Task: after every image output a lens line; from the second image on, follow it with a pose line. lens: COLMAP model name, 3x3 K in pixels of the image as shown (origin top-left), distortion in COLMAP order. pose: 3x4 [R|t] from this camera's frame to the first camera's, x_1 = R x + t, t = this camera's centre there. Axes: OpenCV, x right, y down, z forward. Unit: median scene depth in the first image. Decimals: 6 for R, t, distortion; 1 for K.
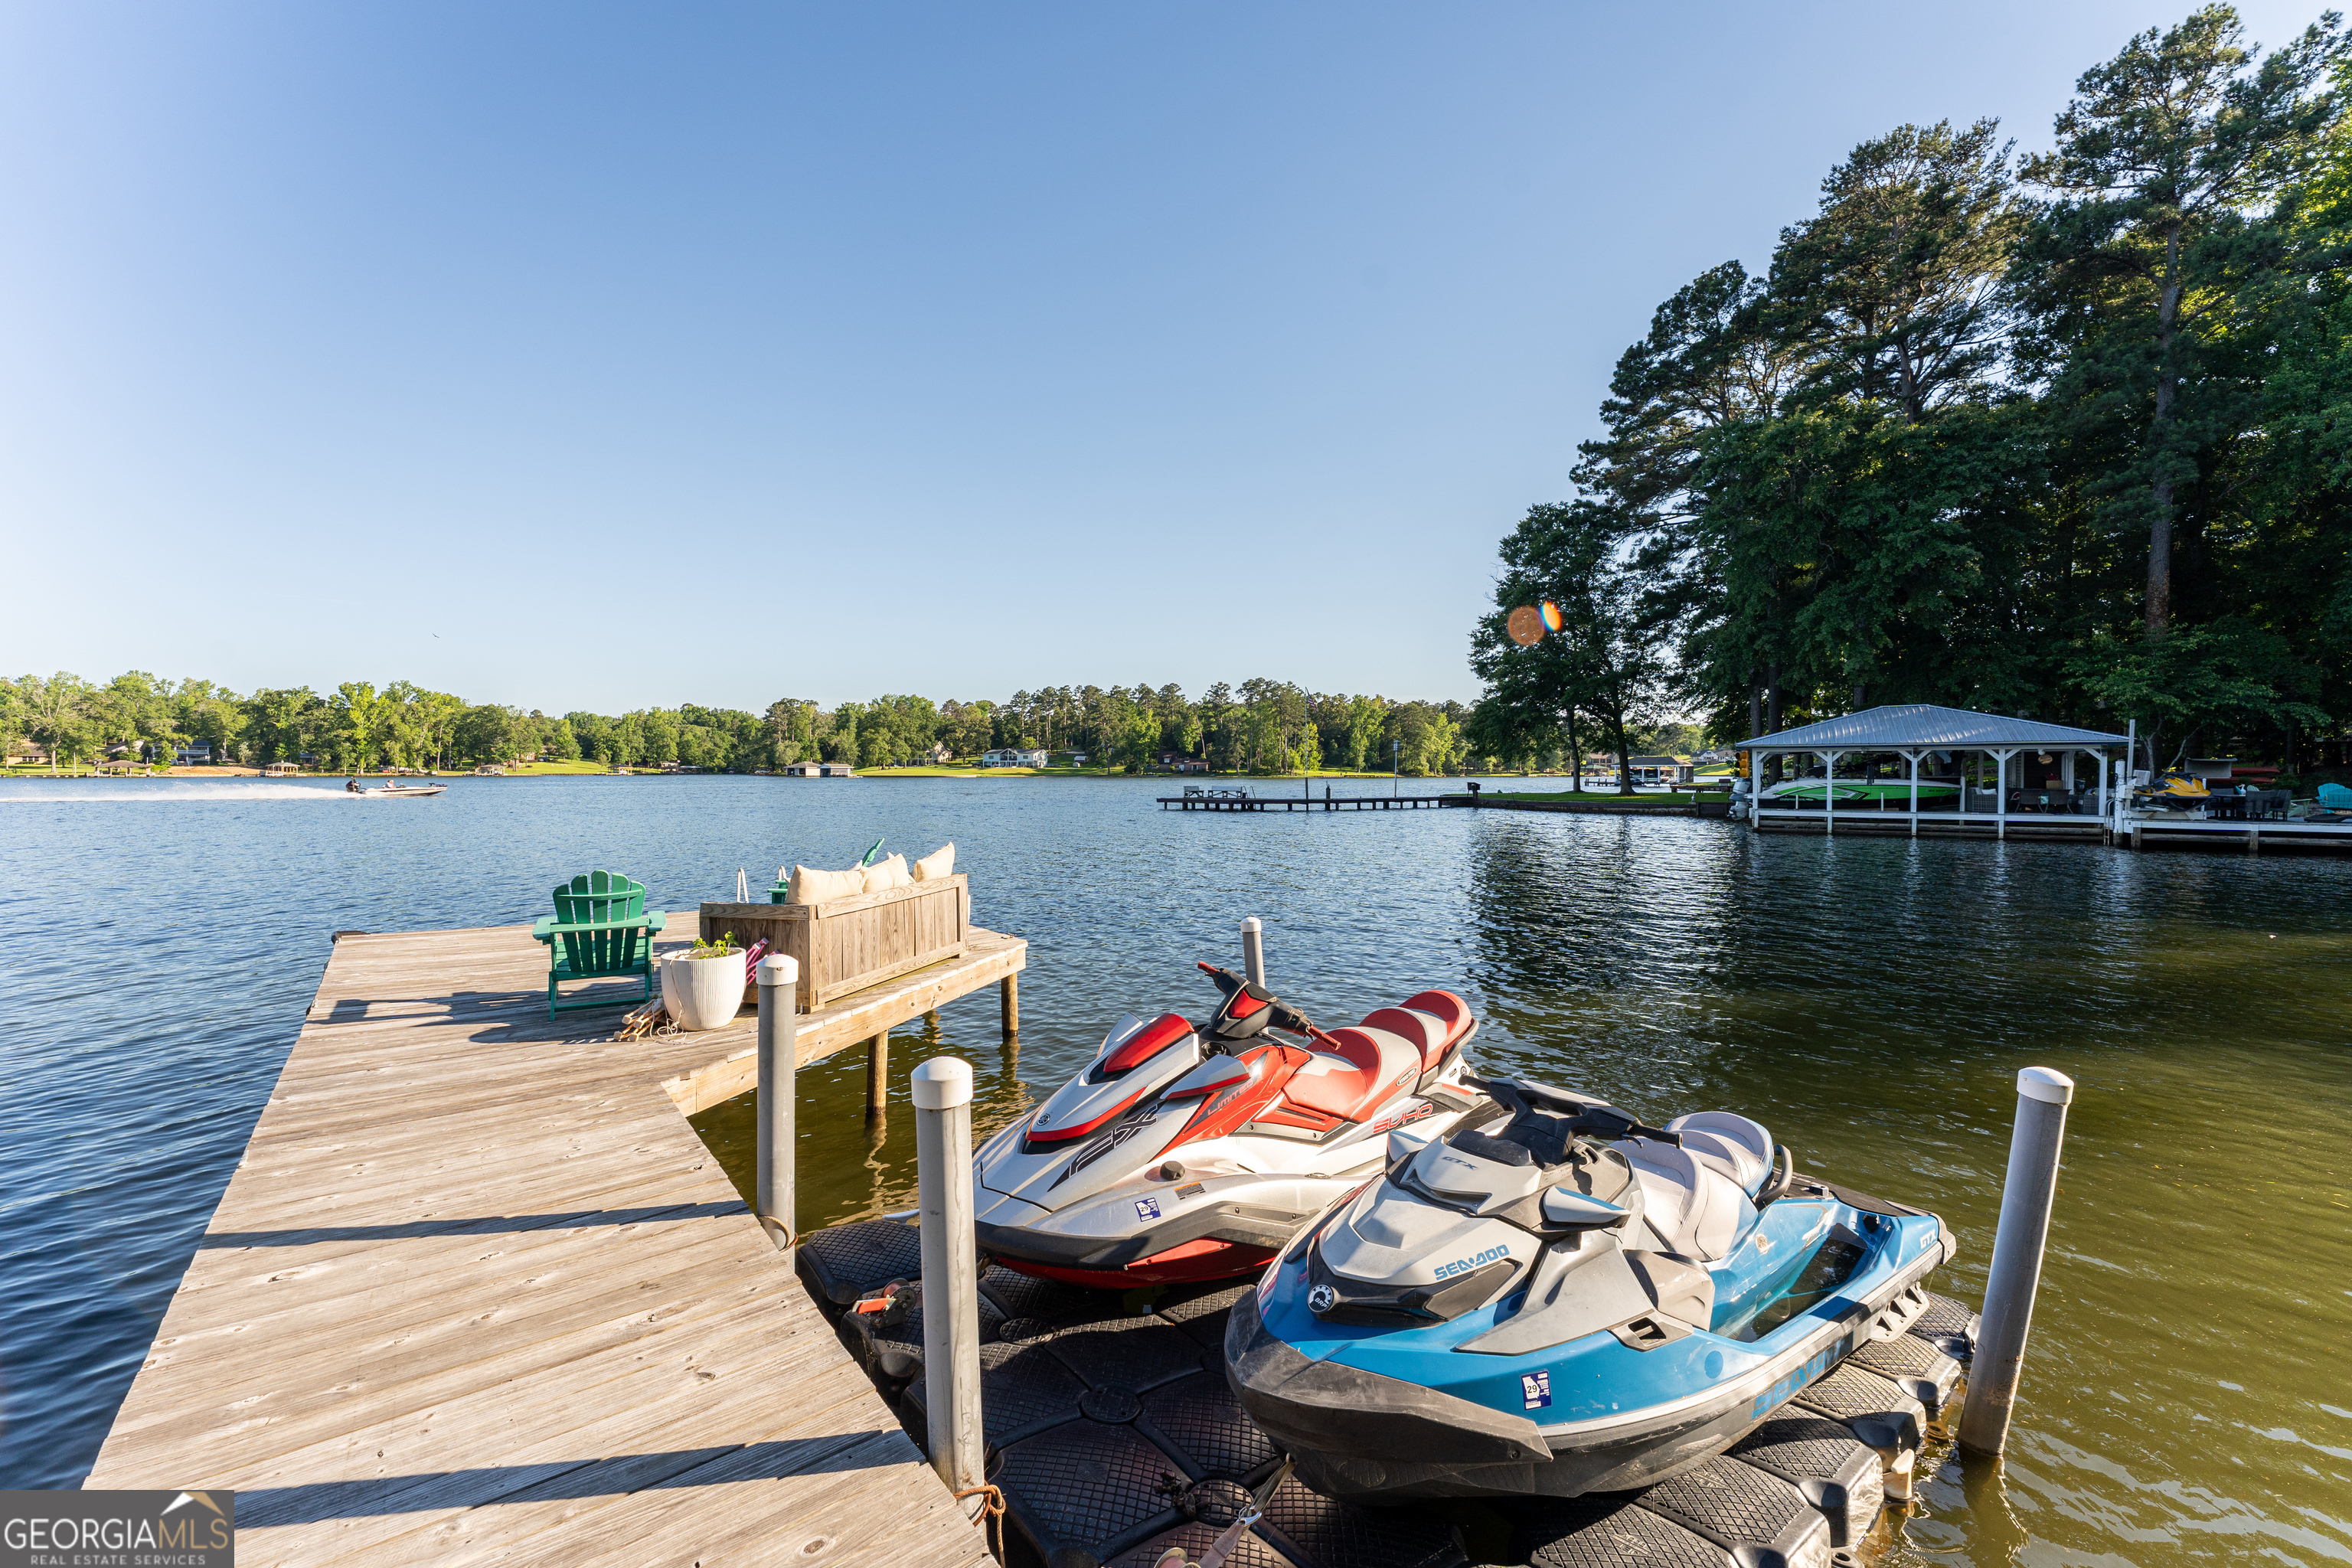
lens RADIAL K [[945.6, 0, 1162.4], [0, 945.6, 780.3], [0, 0, 1]] dist [-0.003310, -0.000606]
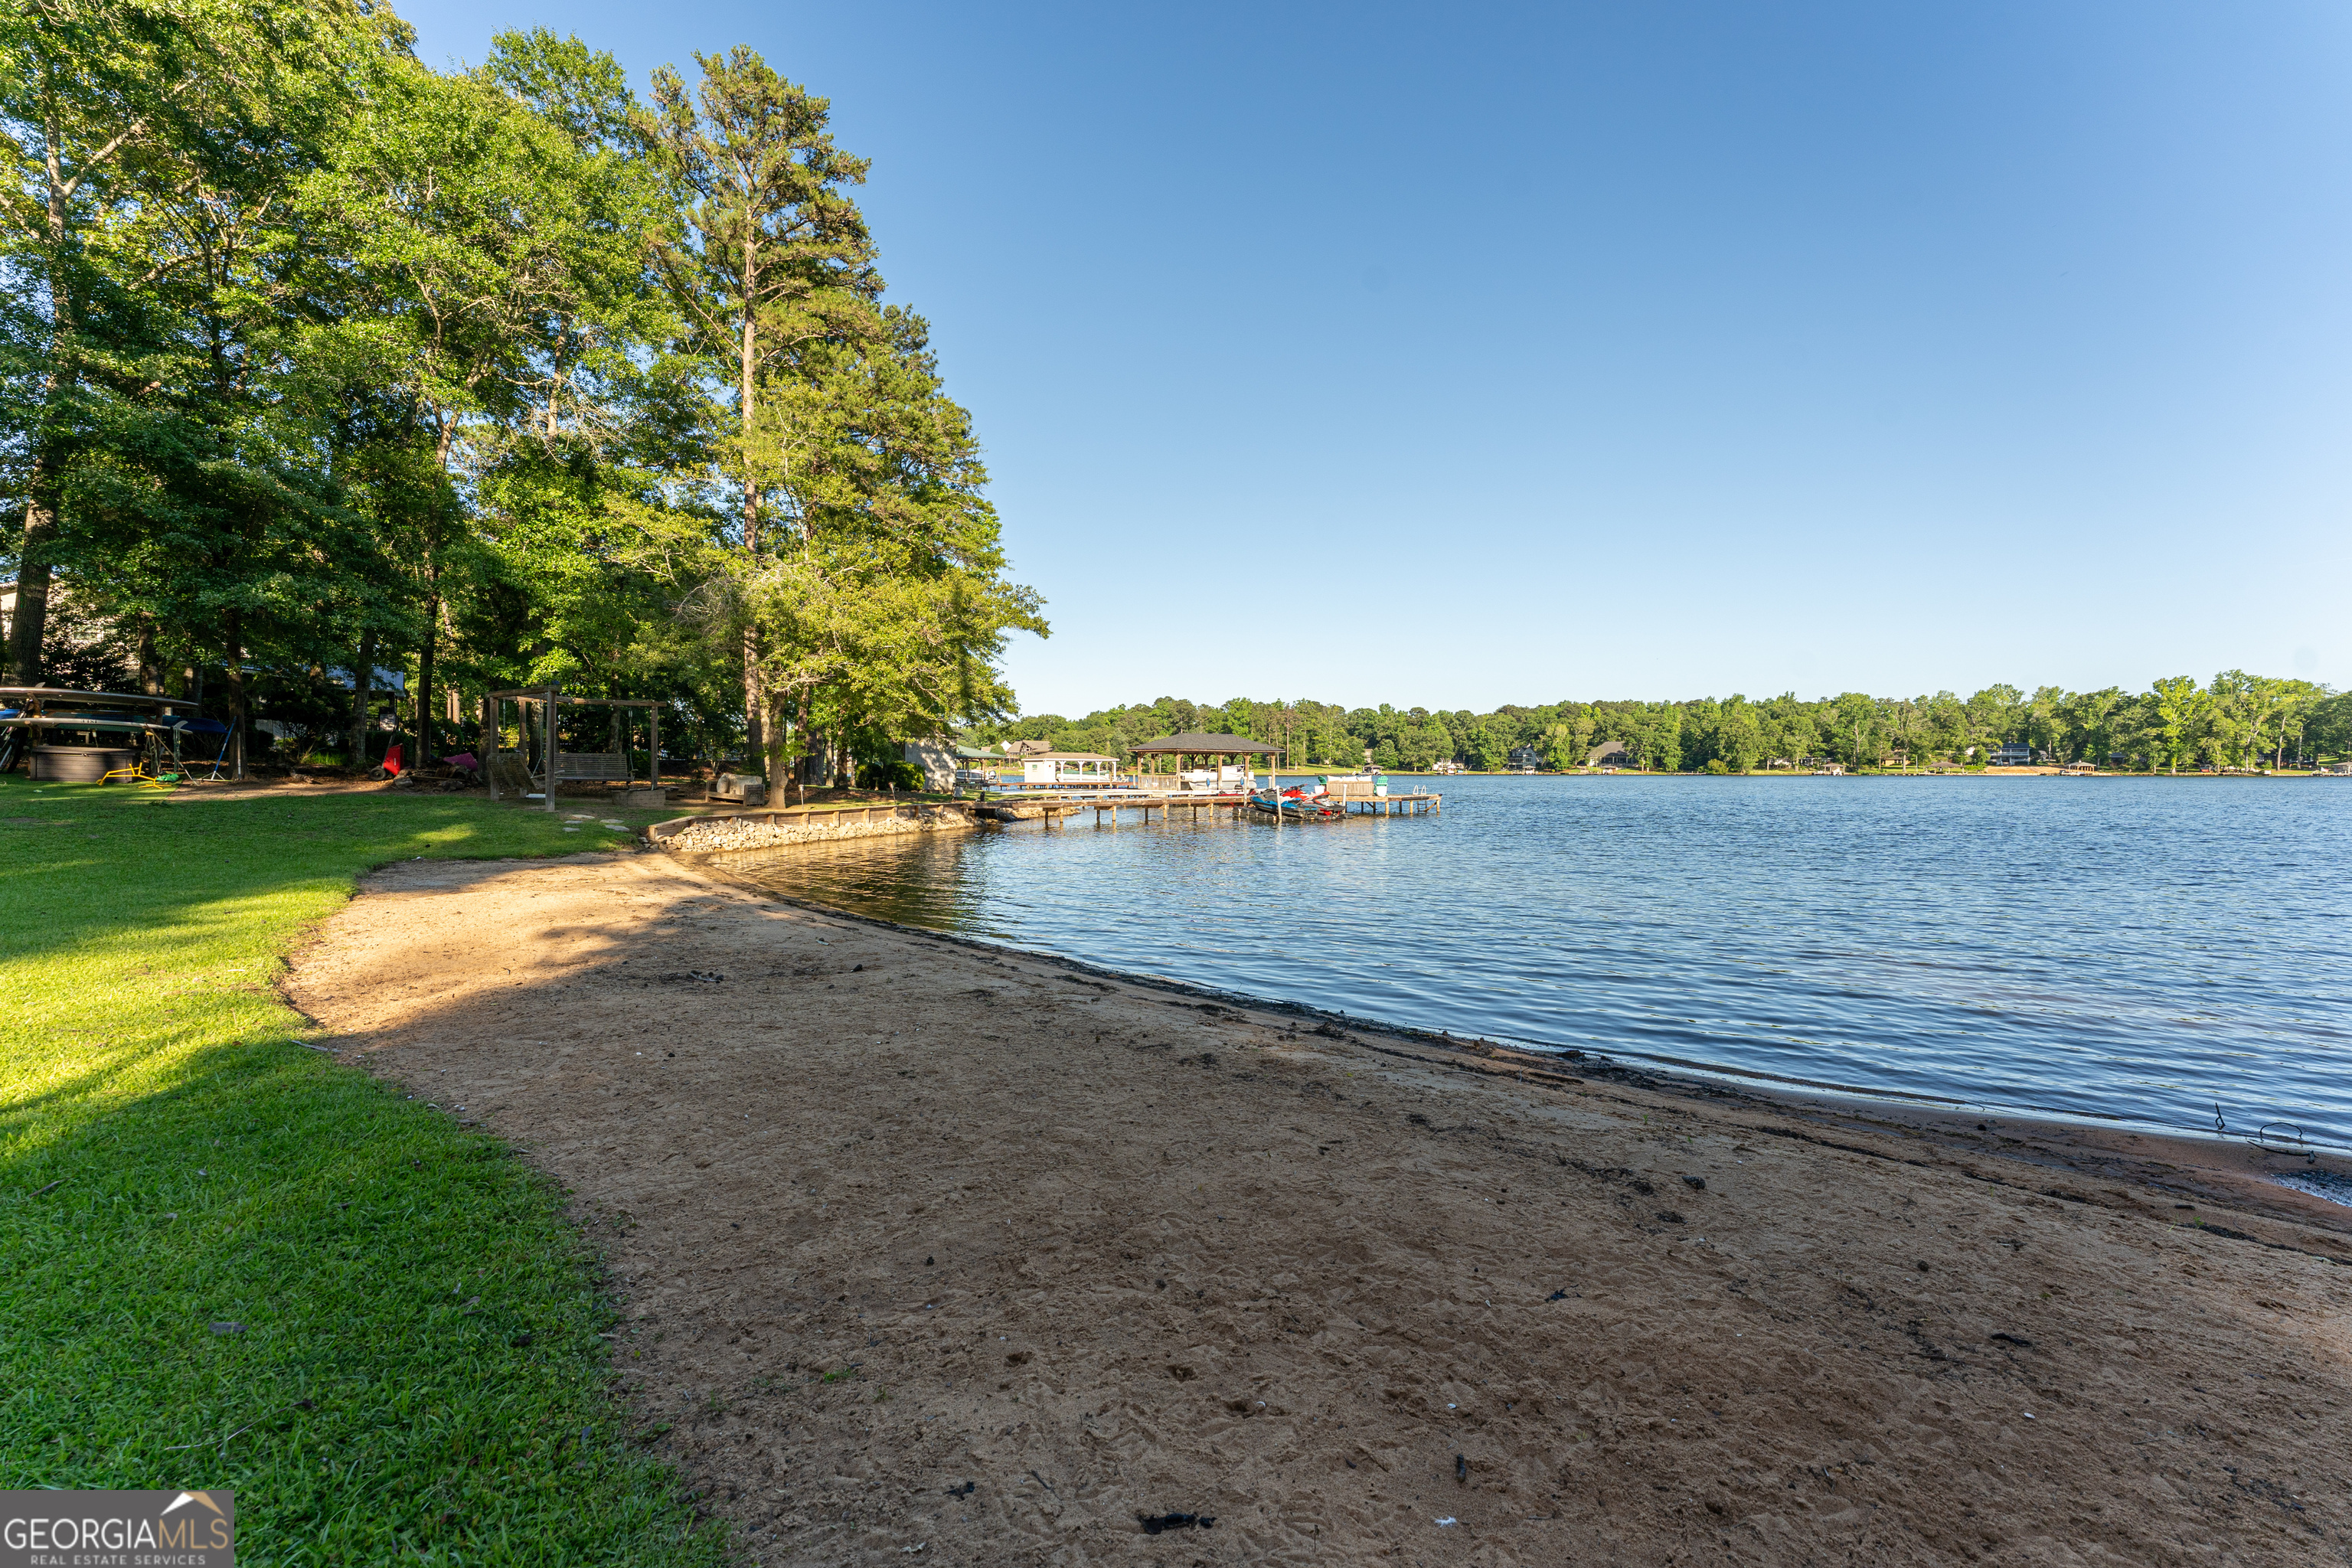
lens RADIAL K [[955.1, 0, 1155.2], [0, 955.1, 771.7], [0, 0, 1]] dist [-0.008214, 0.002199]
pose [[-0.022913, -0.000123, -0.999737, 0.117655], [-0.010160, 0.999948, 0.000110, 0.001392], [0.999686, 0.010160, -0.022913, -0.001870]]
